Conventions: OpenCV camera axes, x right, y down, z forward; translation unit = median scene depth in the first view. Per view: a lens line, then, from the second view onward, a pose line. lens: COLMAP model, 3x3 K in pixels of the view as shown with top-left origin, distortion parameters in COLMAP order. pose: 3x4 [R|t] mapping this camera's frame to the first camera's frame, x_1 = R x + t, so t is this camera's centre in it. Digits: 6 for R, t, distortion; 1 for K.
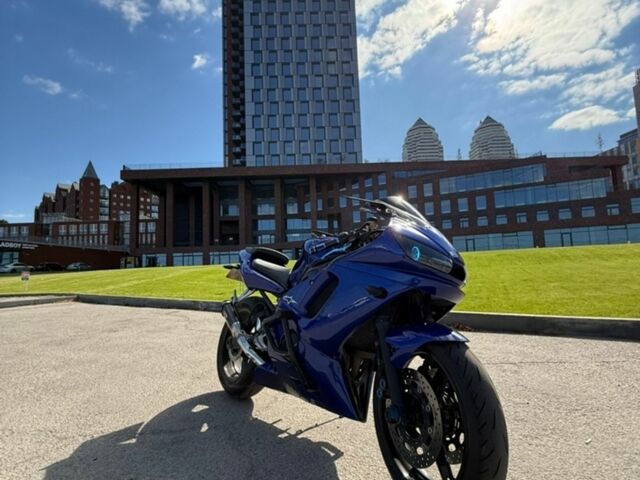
lens RADIAL K [[340.0, 0, 321.1], [0, 340.0, 236.8], [0, 0, 1]] dist [-0.000626, -0.000262]
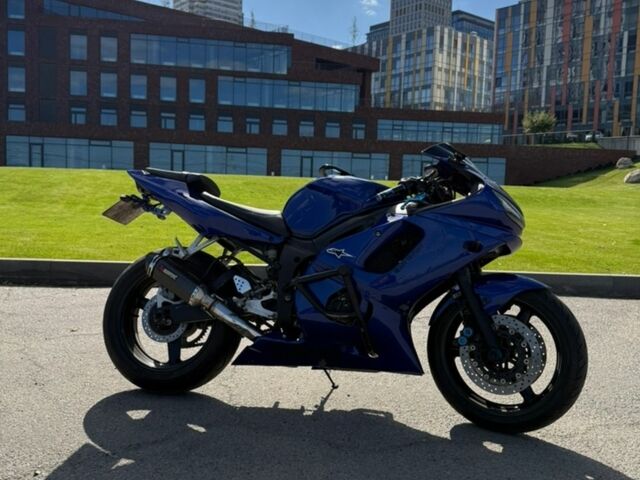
lens RADIAL K [[592.8, 0, 320.0], [0, 592.8, 240.0], [0, 0, 1]] dist [0.156190, -0.300042]
pose [[0.780337, 0.011583, 0.625252, -0.894834], [-0.116387, 0.985050, 0.127007, -0.019977], [-0.614433, -0.171880, 0.770019, -0.066021]]
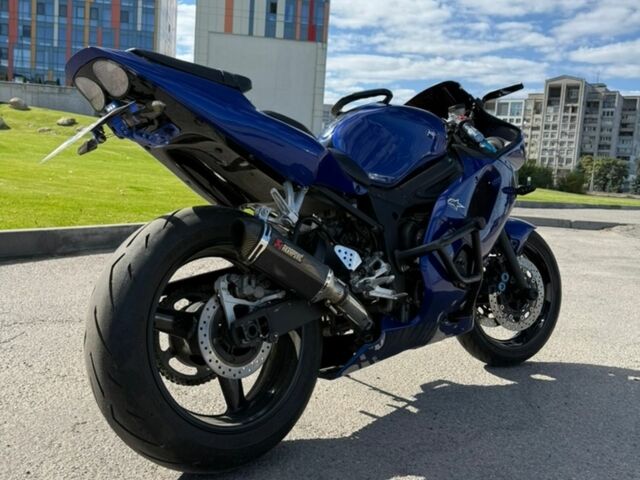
lens RADIAL K [[540.2, 0, 262.9], [0, 540.2, 240.7], [0, 0, 1]] dist [0.005363, 0.003729]
pose [[-0.021712, -0.056770, 0.998151, -1.003525], [-0.133126, 0.989660, 0.053392, 0.217507], [-0.990861, -0.131720, -0.029045, 1.212946]]
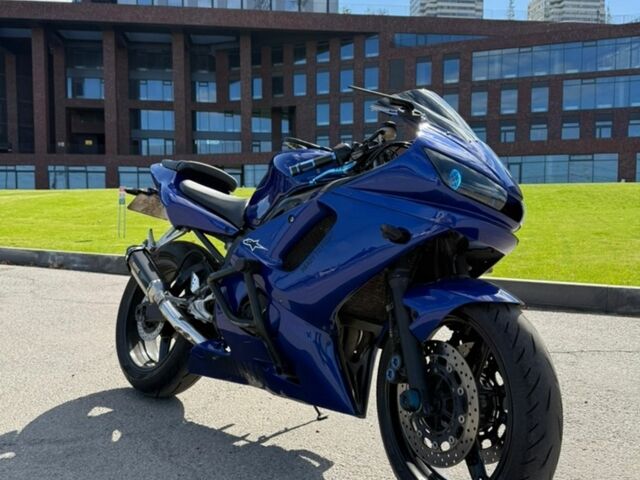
lens RADIAL K [[592.8, 0, 320.0], [0, 592.8, 240.0], [0, 0, 1]] dist [0.156190, -0.300042]
pose [[0.993712, 0.030300, 0.107787, -0.079077], [-0.046186, 0.987896, 0.148085, 0.002350], [-0.101995, -0.152132, 0.983083, -0.113862]]
